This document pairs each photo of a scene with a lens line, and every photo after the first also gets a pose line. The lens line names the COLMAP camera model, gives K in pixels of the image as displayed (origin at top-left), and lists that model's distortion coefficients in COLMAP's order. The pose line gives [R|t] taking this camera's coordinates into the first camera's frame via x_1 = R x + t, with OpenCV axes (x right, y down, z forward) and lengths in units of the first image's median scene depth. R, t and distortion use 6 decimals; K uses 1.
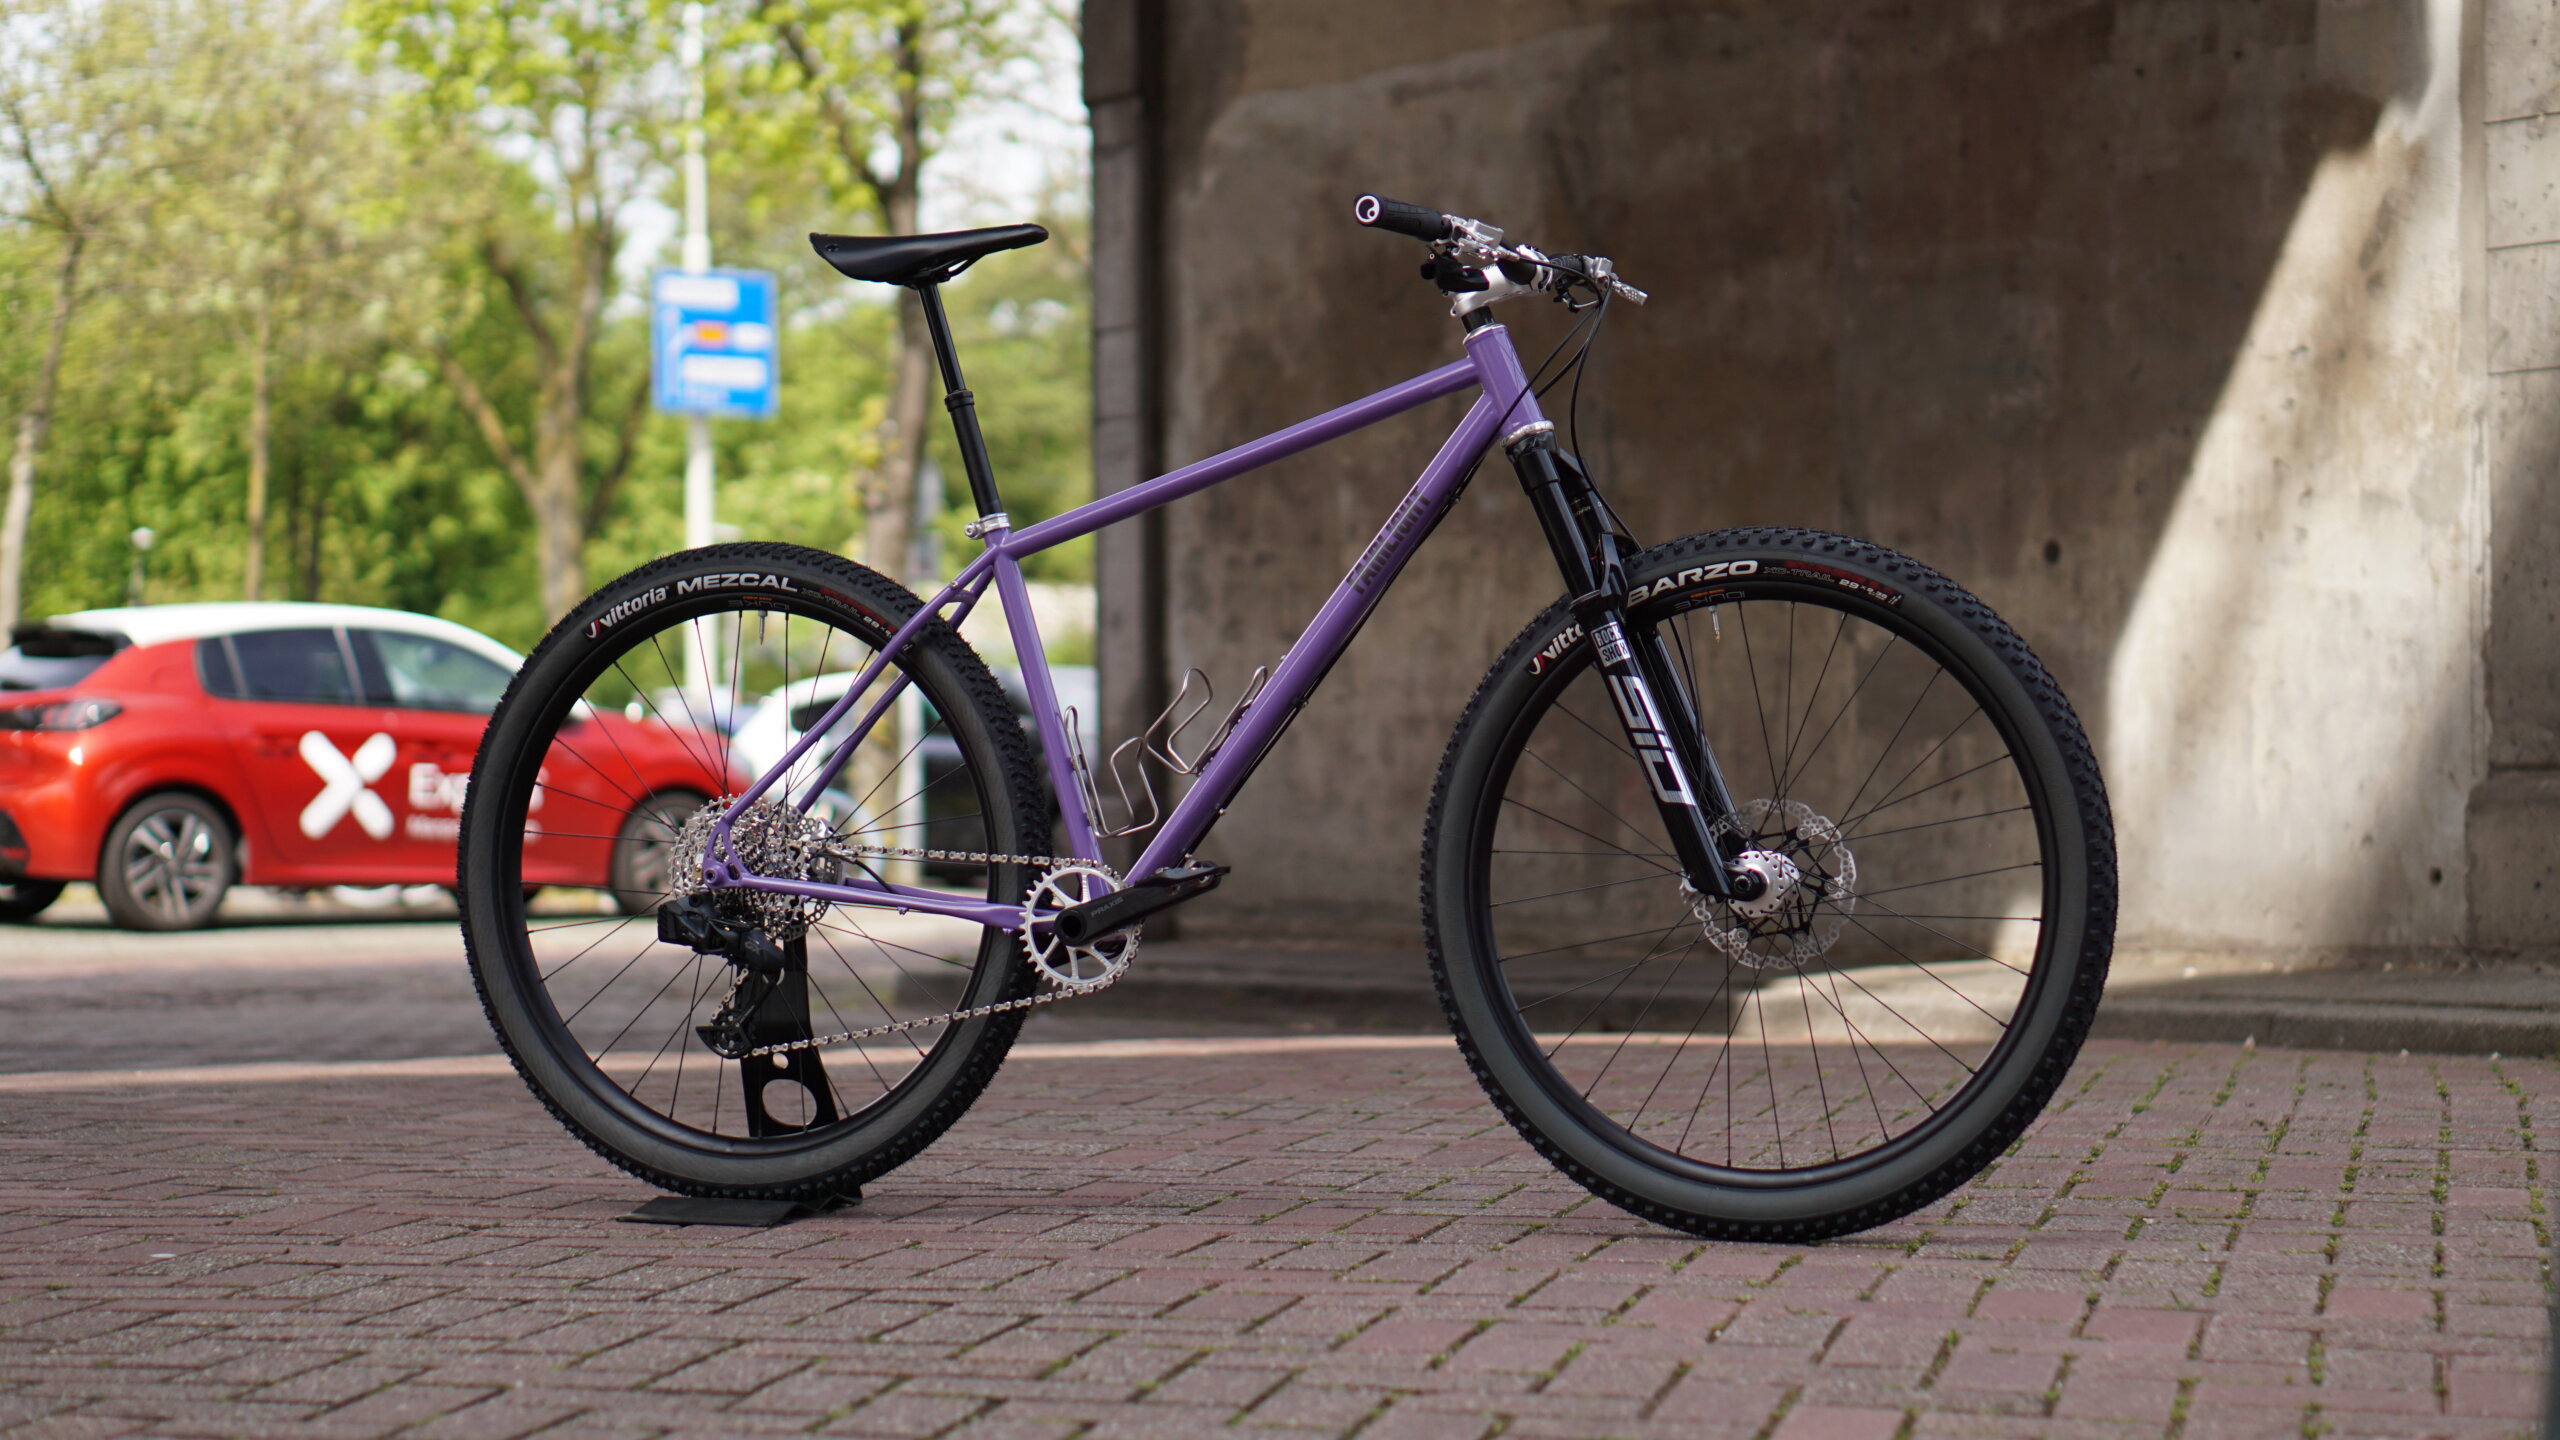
lens RADIAL K [[5469.7, 0, 1297.4], [0, 5469.7, 720.4], [0, 0, 1]] dist [0.066494, 0.000000]
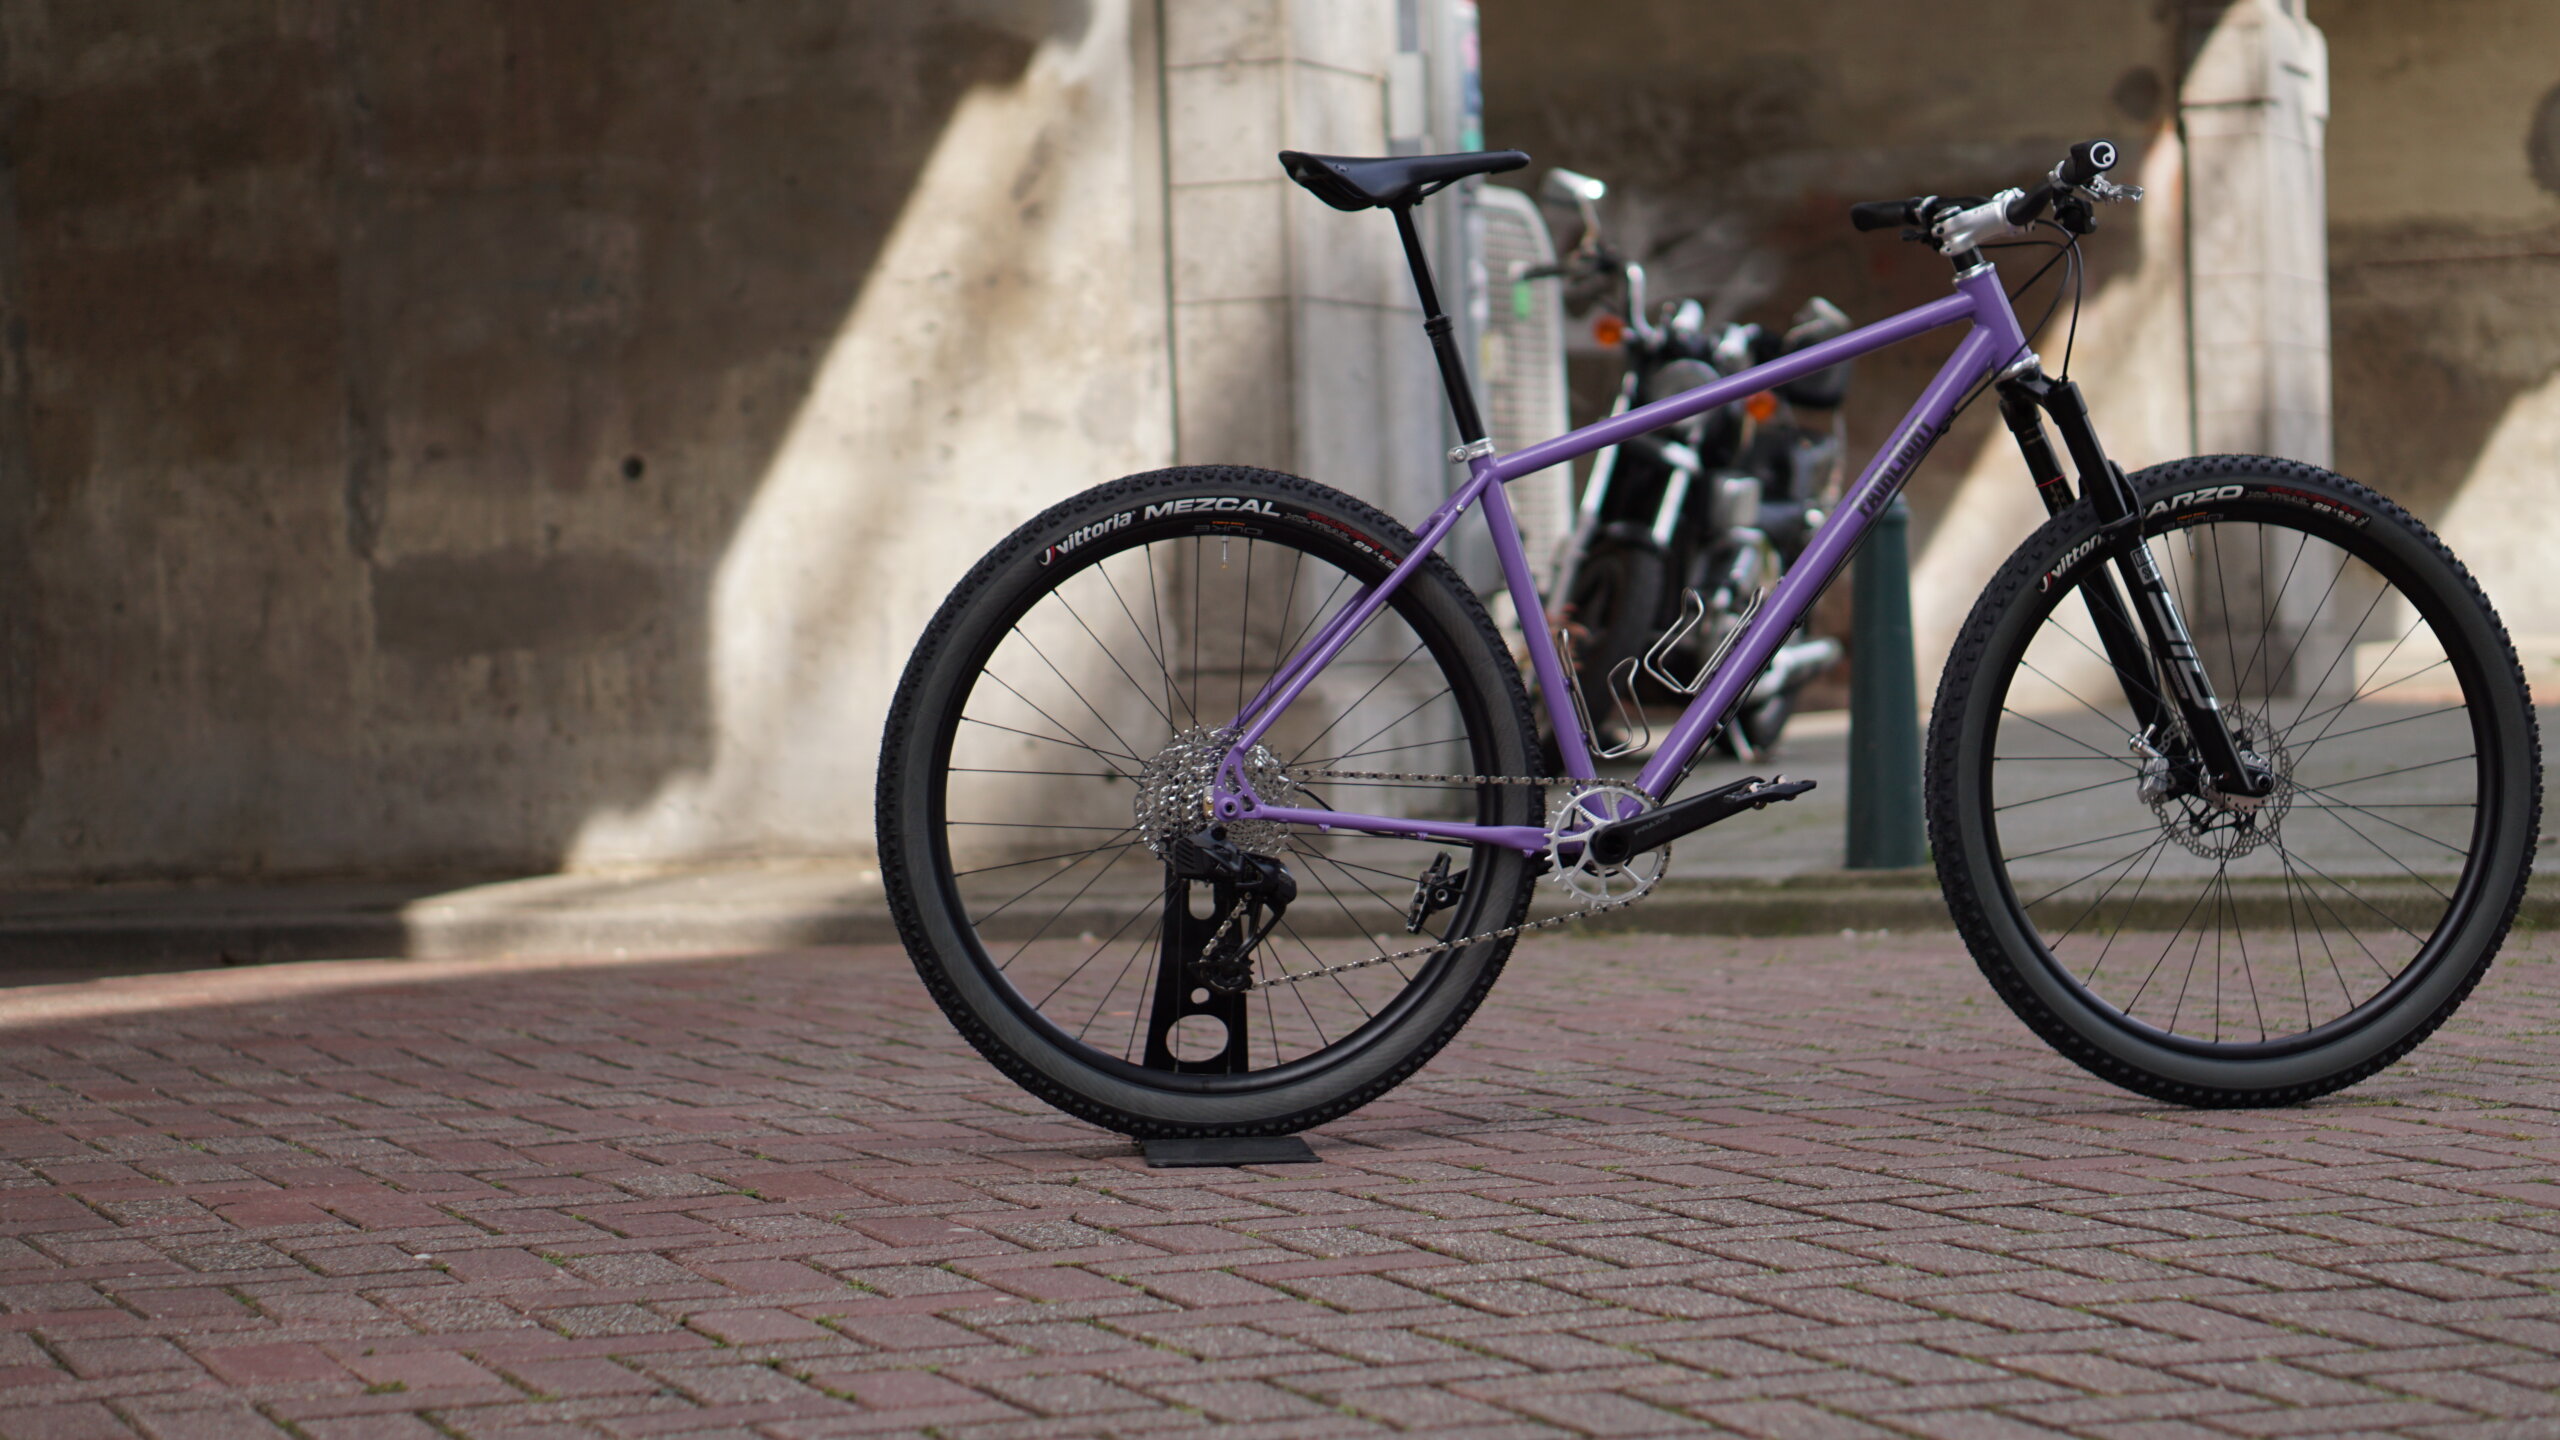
lens RADIAL K [[5469.7, 0, 1282.3], [0, 5469.7, 723.6], [0, 0, 1]] dist [0.066494, 0.000000]
pose [[0.832186, -0.023396, 0.554002, -0.628879], [0.013677, 0.999672, 0.021671, -0.007520], [-0.554327, -0.010457, 0.832233, 0.179268]]
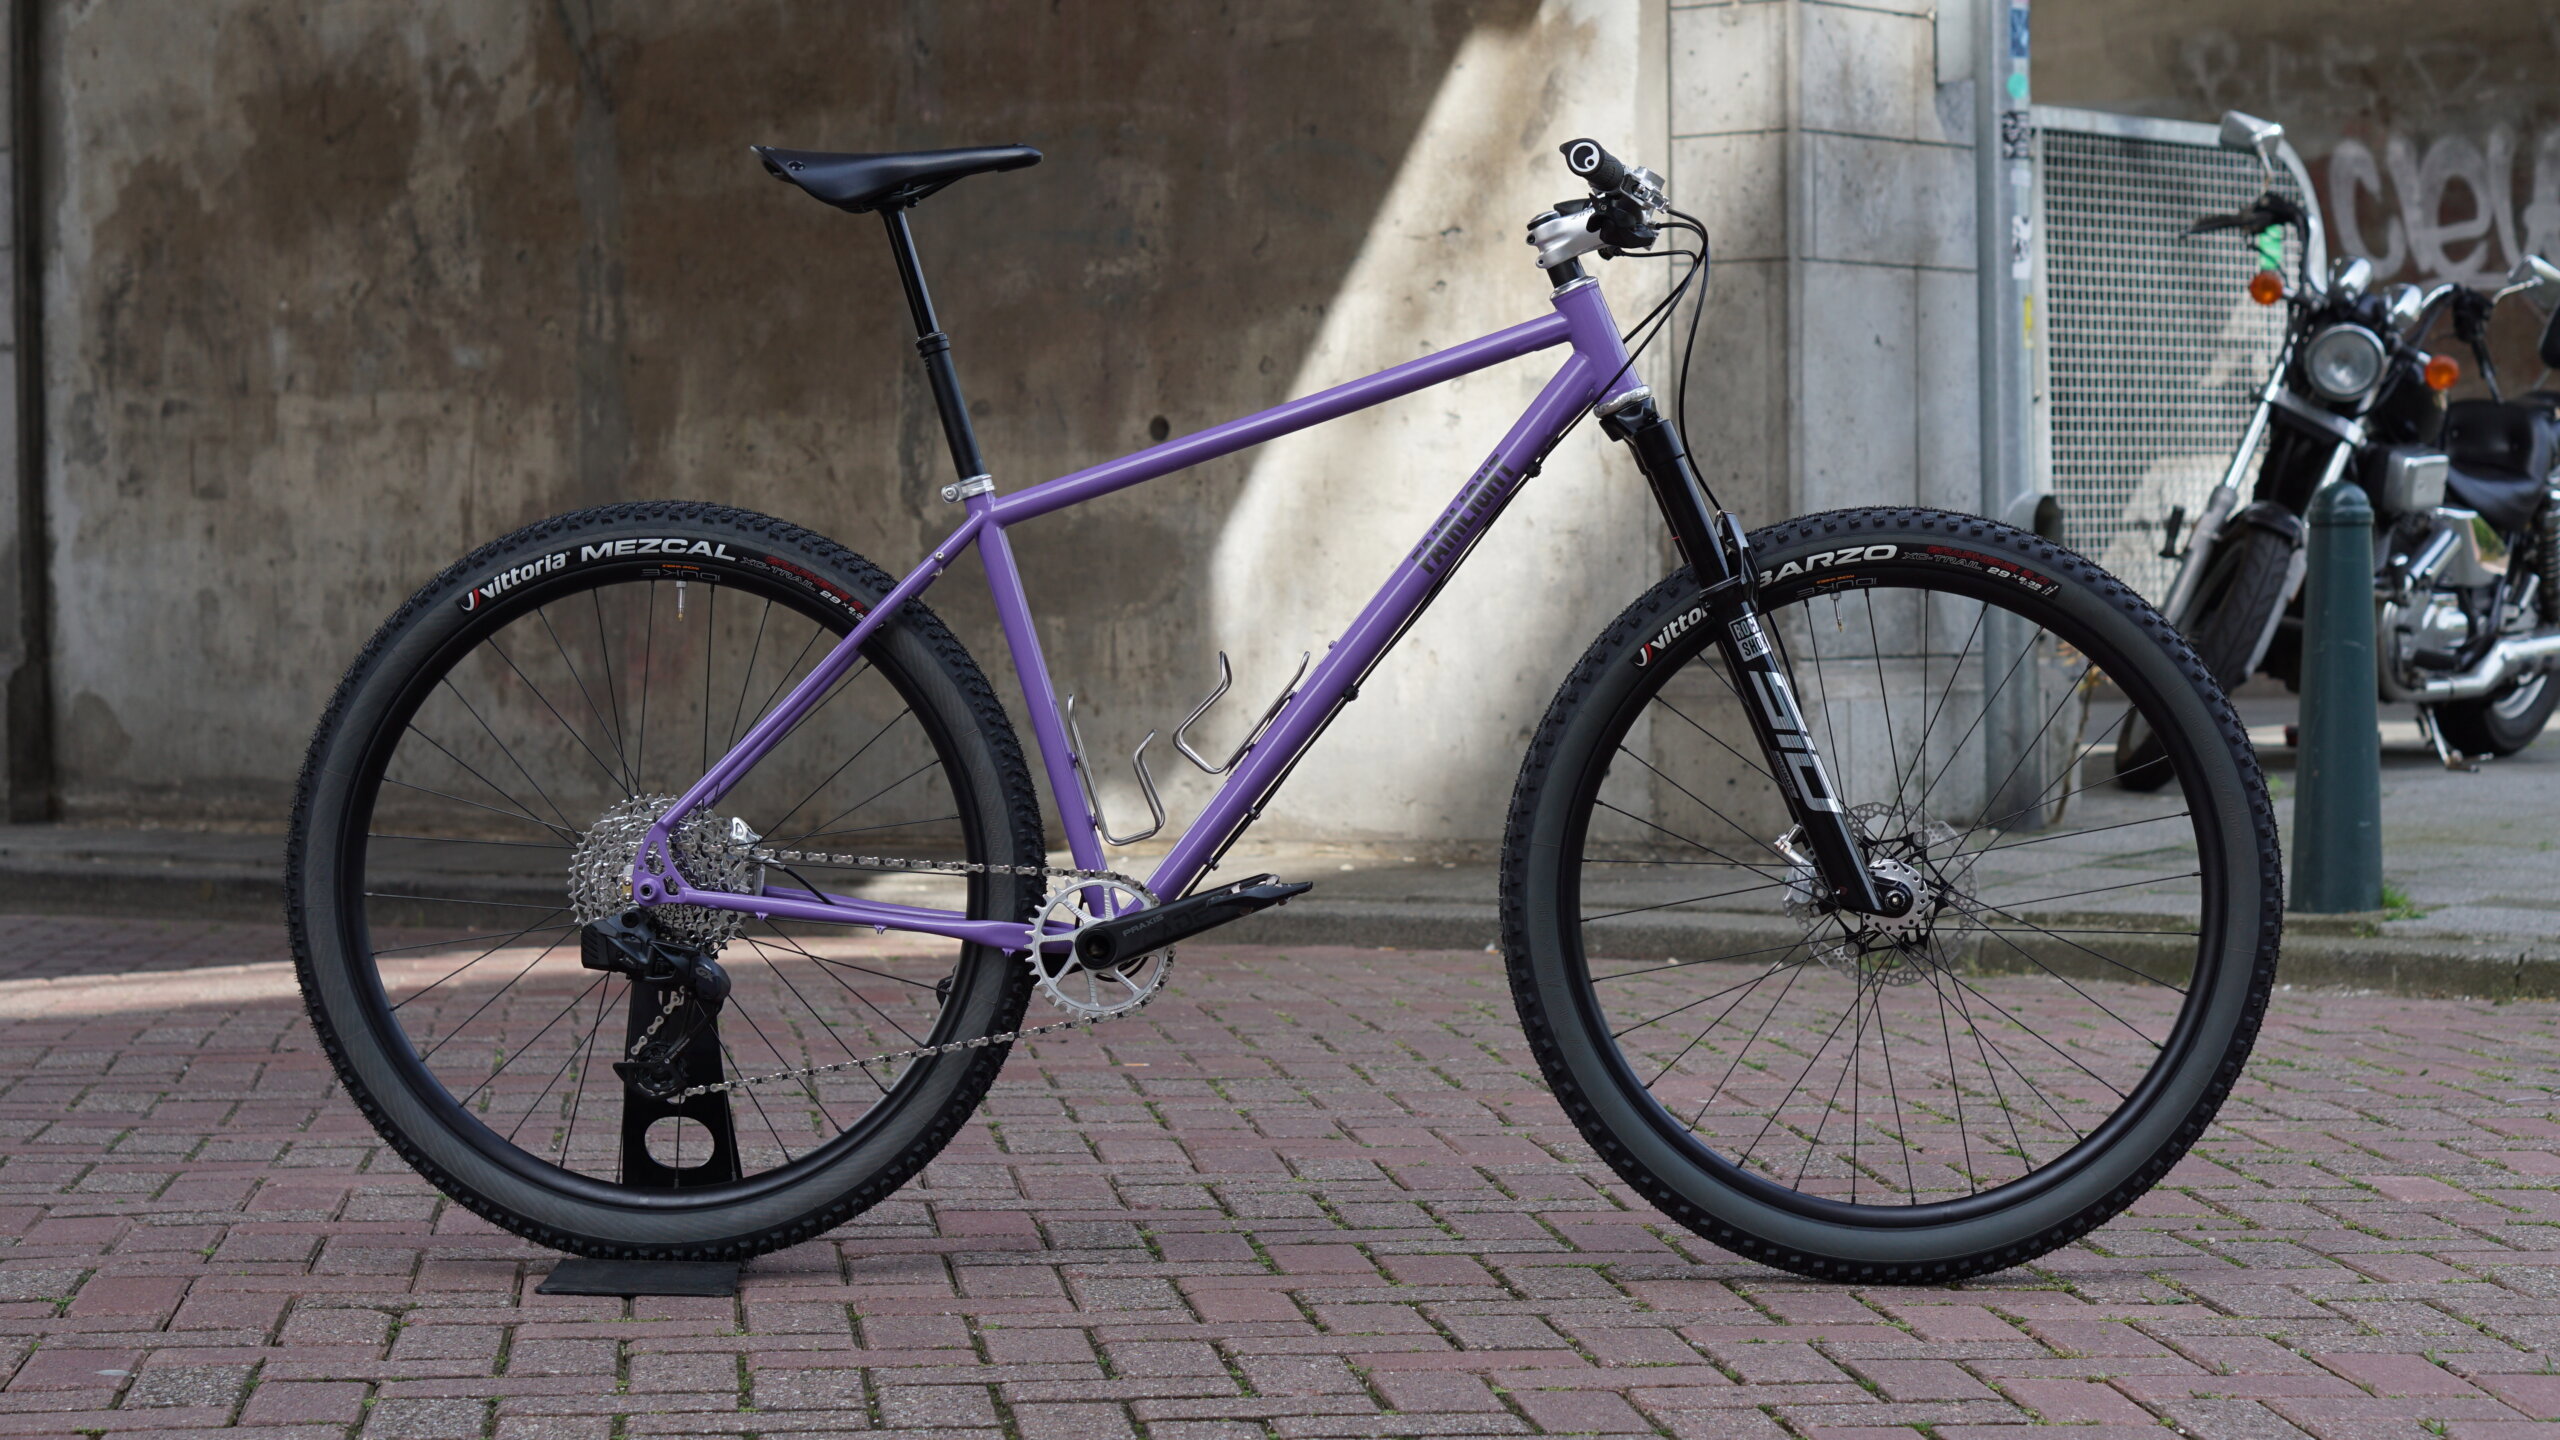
lens RADIAL K [[5469.7, 0, 1294.0], [0, 5469.7, 719.7], [0, 0, 1]] dist [0.066494, 0.000000]
pose [[0.949786, -0.005675, 0.312850, -0.275466], [-0.006499, 0.999262, 0.037857, -0.031361], [-0.312834, -0.037989, 0.949048, 0.146727]]
